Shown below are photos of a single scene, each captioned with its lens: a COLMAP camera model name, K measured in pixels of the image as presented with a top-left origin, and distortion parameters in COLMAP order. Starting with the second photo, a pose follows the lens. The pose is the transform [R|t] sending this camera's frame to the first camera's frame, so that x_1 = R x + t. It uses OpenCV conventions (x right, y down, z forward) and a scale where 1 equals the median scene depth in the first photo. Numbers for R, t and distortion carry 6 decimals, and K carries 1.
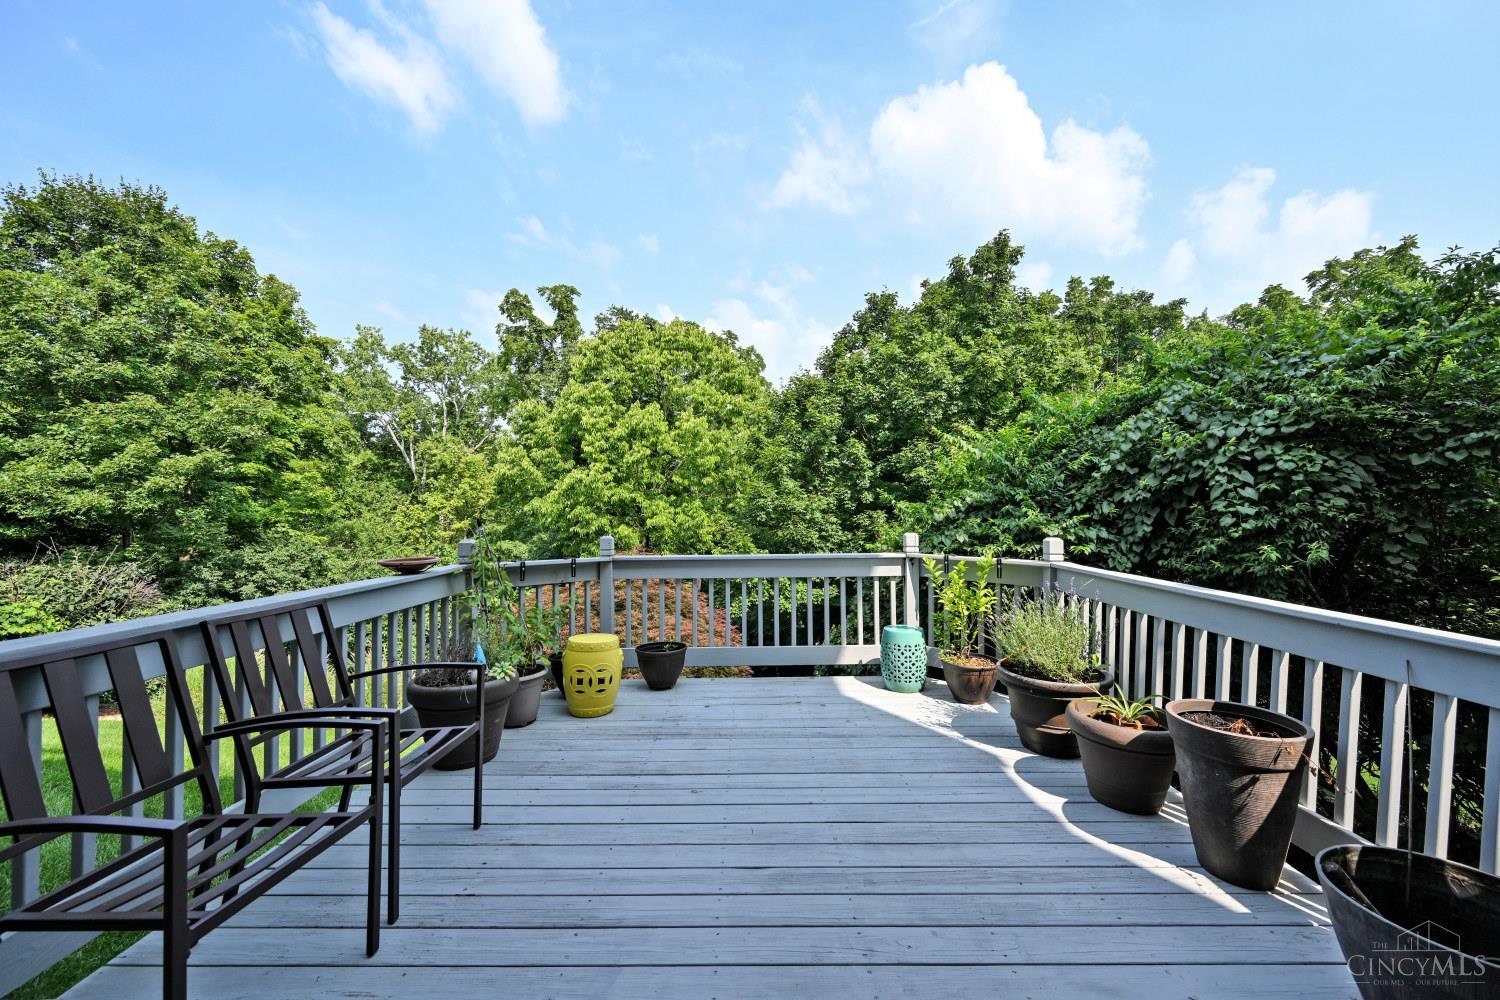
lens RADIAL K [[588.4, 0, 753.5], [0, 588.4, 500.1], [0, 0, 1]] dist [-0.000835, -0.000490]
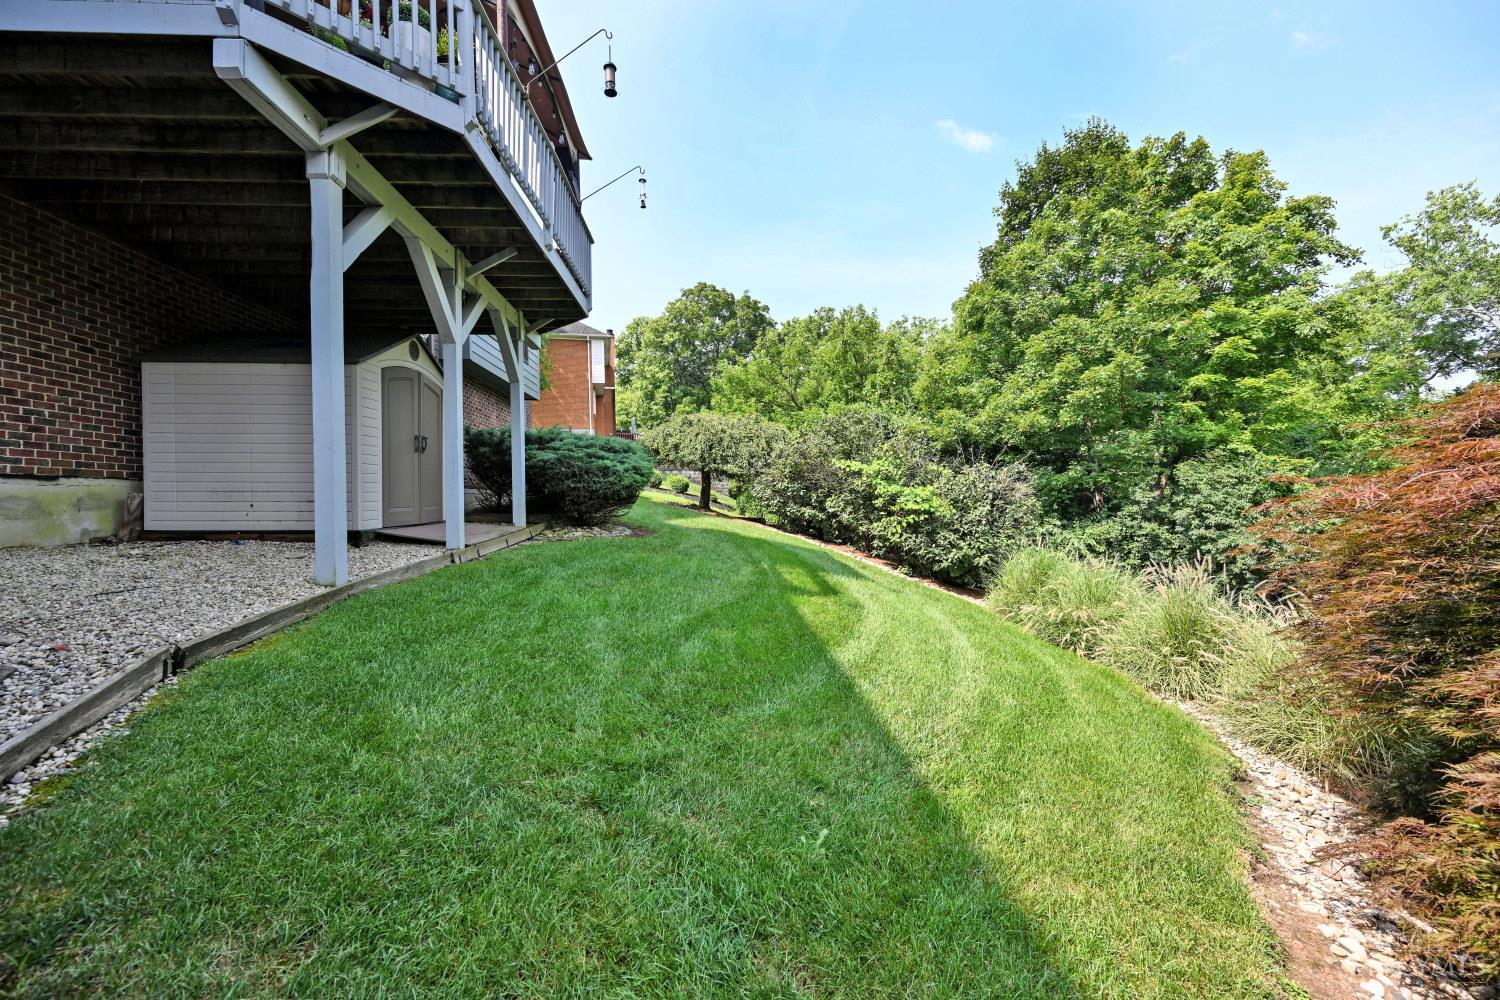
lens RADIAL K [[587.2, 0, 757.2], [0, 587.2, 502.2], [0, 0, 1]] dist [-0.000168, -0.000162]
pose [[0.060443, -0.010486, -0.998117, -0.046772], [0.044030, 0.999000, -0.007828, 0.104150], [0.997200, -0.043474, 0.060844, 0.309051]]
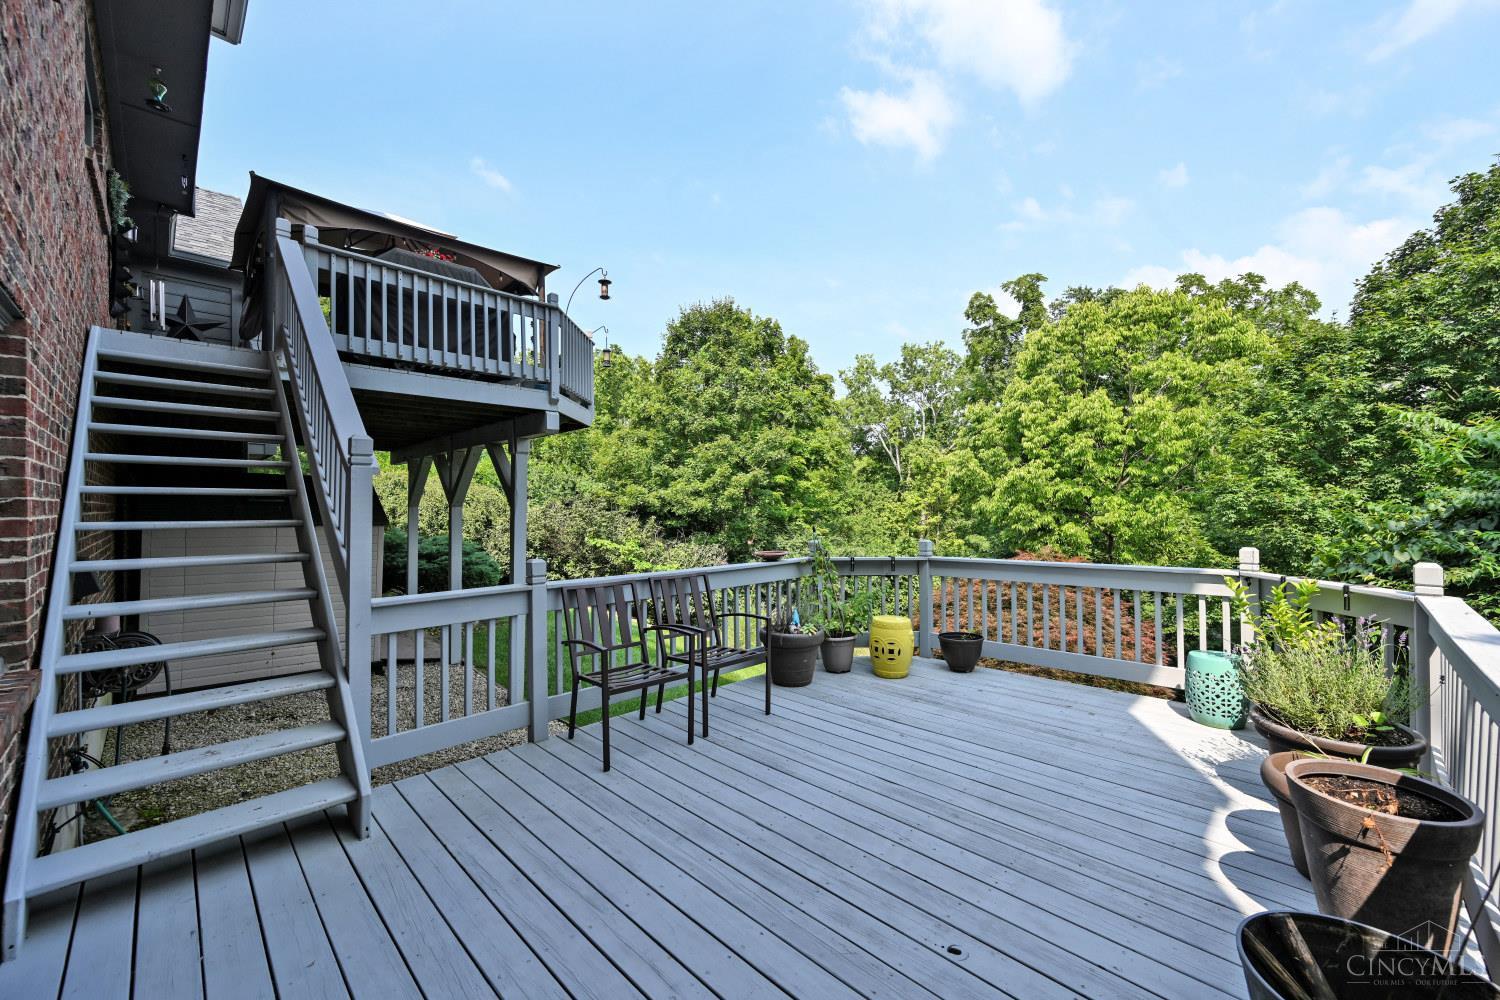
lens RADIAL K [[587.2, 0, 757.2], [0, 587.2, 502.2], [0, 0, 1]] dist [-0.000168, -0.000162]
pose [[0.705164, -0.012919, -0.708927, 0.095595], [0.023427, 0.999713, 0.005084, -0.007976], [0.708657, -0.020193, 0.705264, -0.026179]]
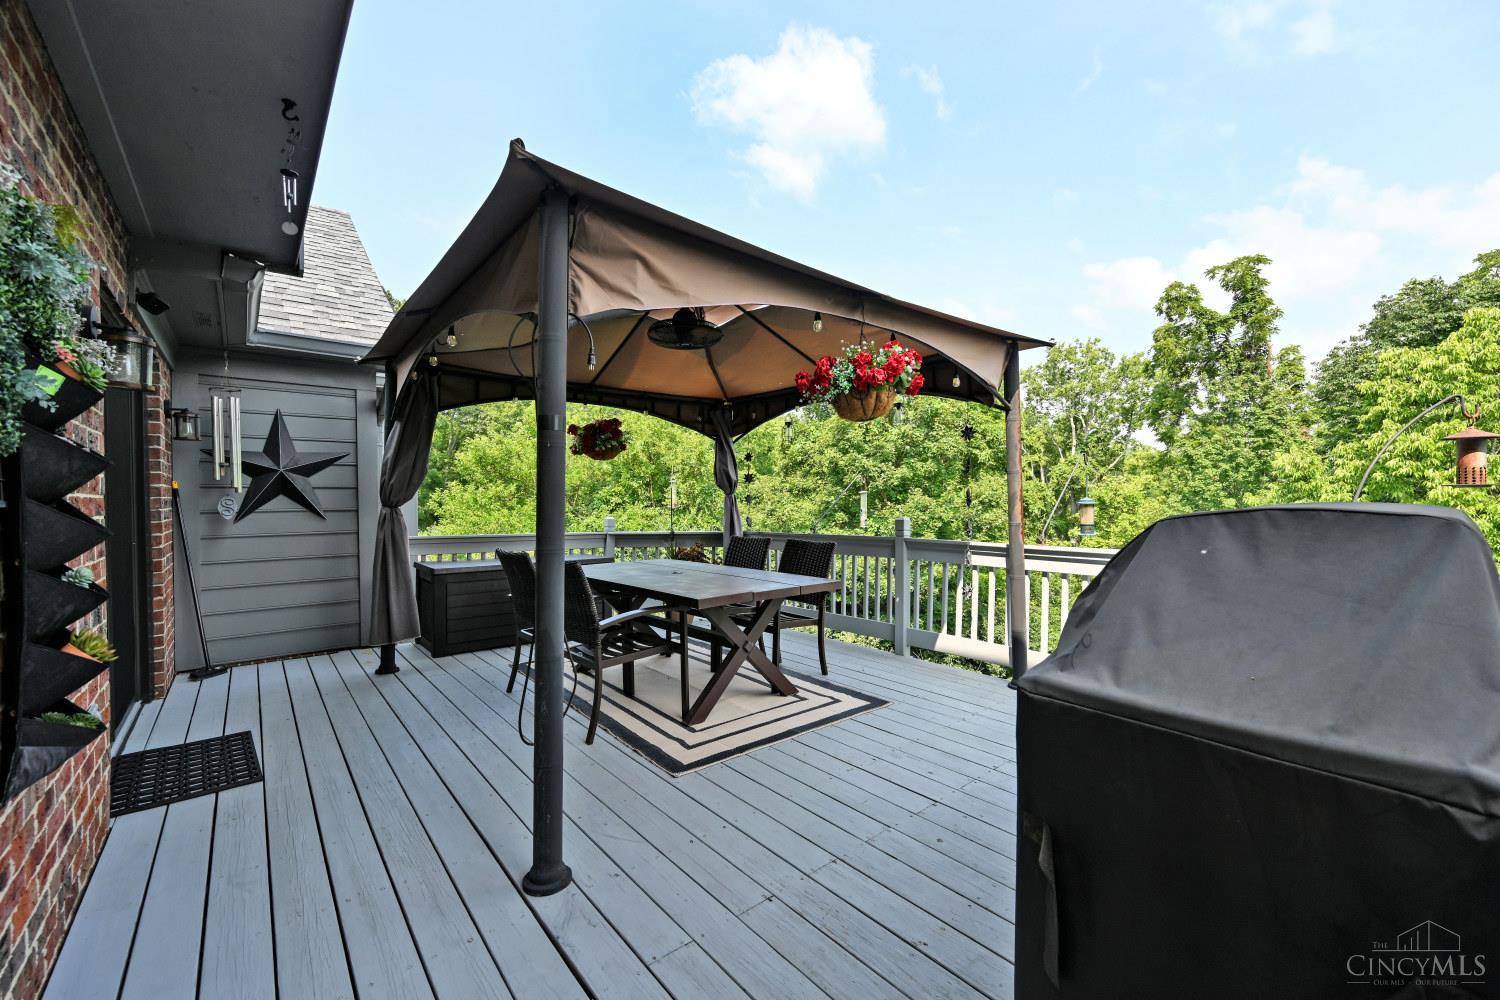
lens RADIAL K [[602.6, 0, 750.0], [0, 602.6, 500.0], [0, 0, 1]] dist [0.000022, 0.000072]
pose [[0.634216, -0.007495, -0.773119, -0.266952], [0.025917, 0.999597, 0.011569, -0.153579], [0.772721, -0.027374, 0.634155, -0.023737]]
